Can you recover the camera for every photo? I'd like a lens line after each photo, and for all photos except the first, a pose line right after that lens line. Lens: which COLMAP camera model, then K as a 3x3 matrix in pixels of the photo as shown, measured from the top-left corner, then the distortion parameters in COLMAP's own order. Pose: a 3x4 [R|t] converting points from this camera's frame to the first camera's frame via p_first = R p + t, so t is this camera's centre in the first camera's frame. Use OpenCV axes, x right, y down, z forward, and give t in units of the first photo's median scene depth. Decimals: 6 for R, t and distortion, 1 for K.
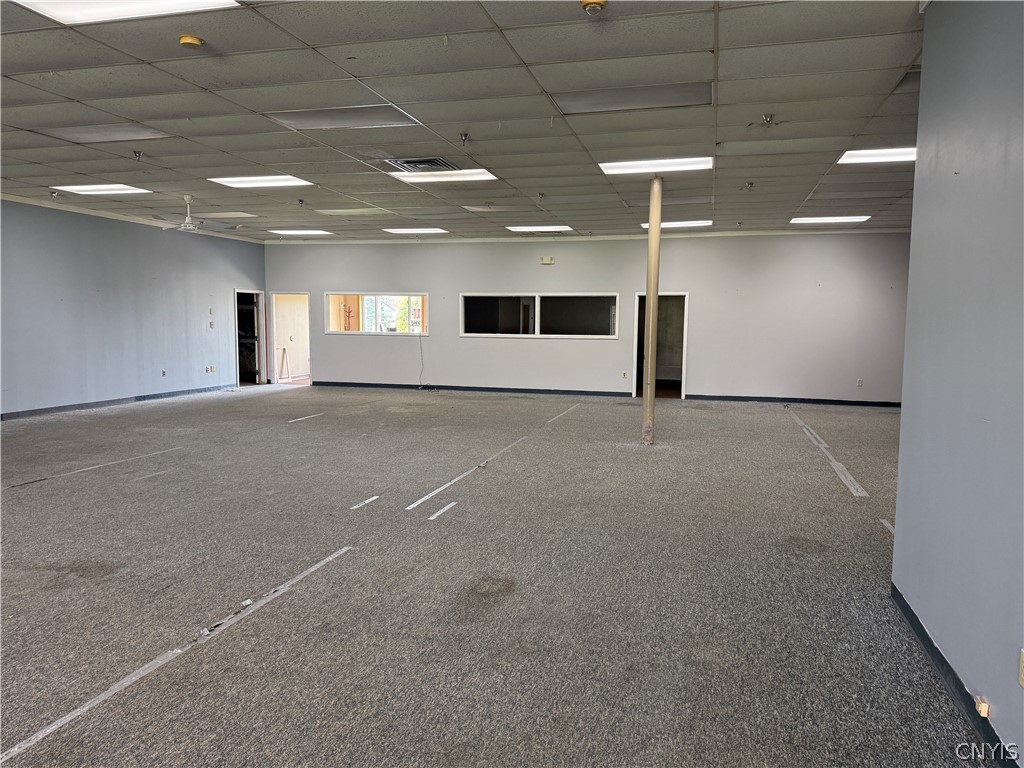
lens RADIAL K [[729.0, 0, 512.0], [0, 729.0, 384.0], [0, 0, 1]] dist [0.001386, -0.068825]
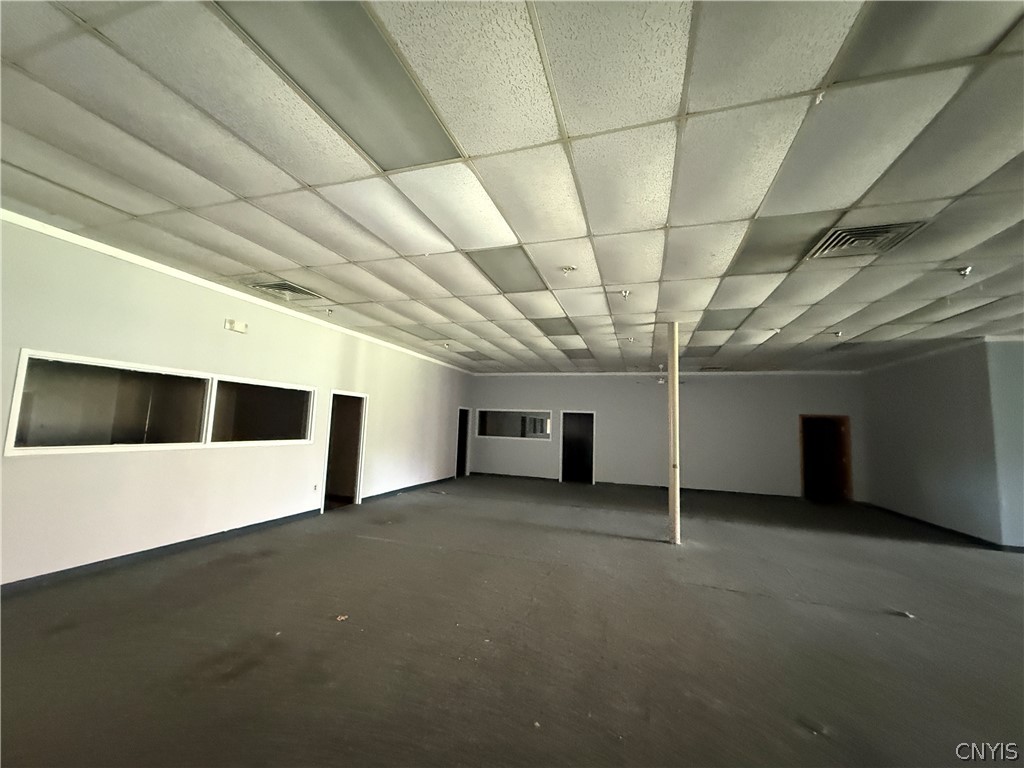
lens RADIAL K [[405.9, 0, 508.1], [0, 405.9, 384.2], [0, 0, 1]] dist [-0.001185, 0.000043]
pose [[0.061266, 0.095080, 0.993583, -0.285895], [0.051983, 0.993798, -0.098306, -0.070167], [-0.996767, 0.057672, 0.055943, 0.734995]]
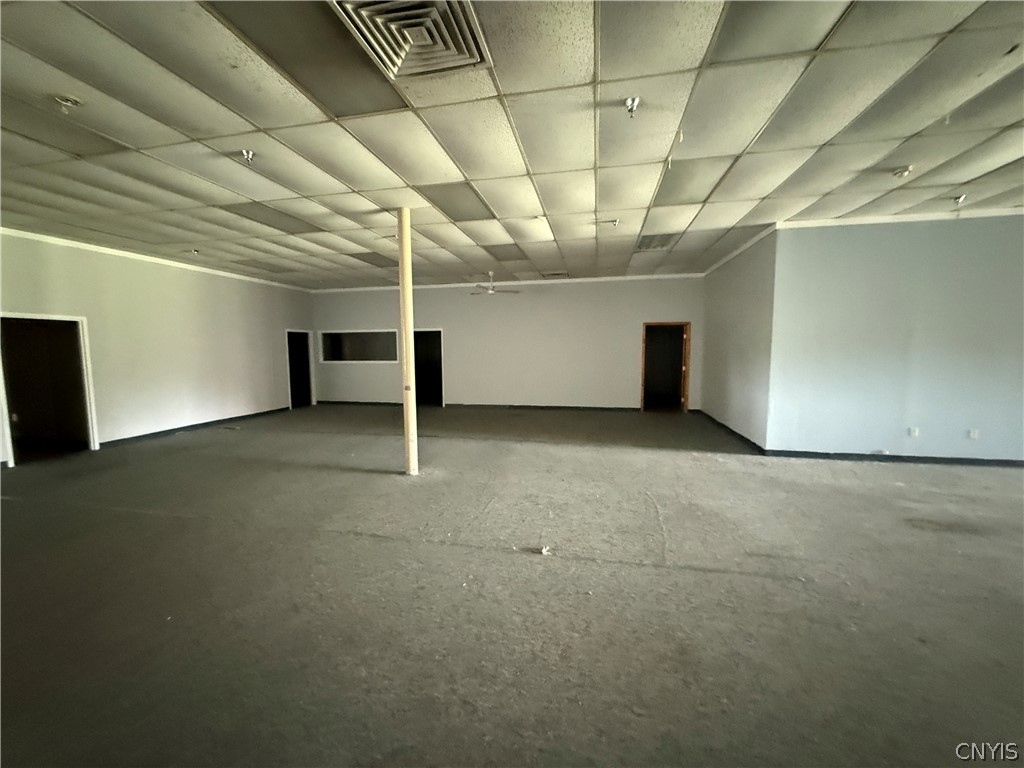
lens RADIAL K [[405.9, 0, 508.1], [0, 405.9, 384.2], [0, 0, 1]] dist [-0.001185, 0.000043]
pose [[-0.040251, -0.097142, 0.994456, -0.207513], [0.095184, 0.990364, 0.100595, -0.048995], [-0.994646, 0.098705, -0.030617, 0.518514]]
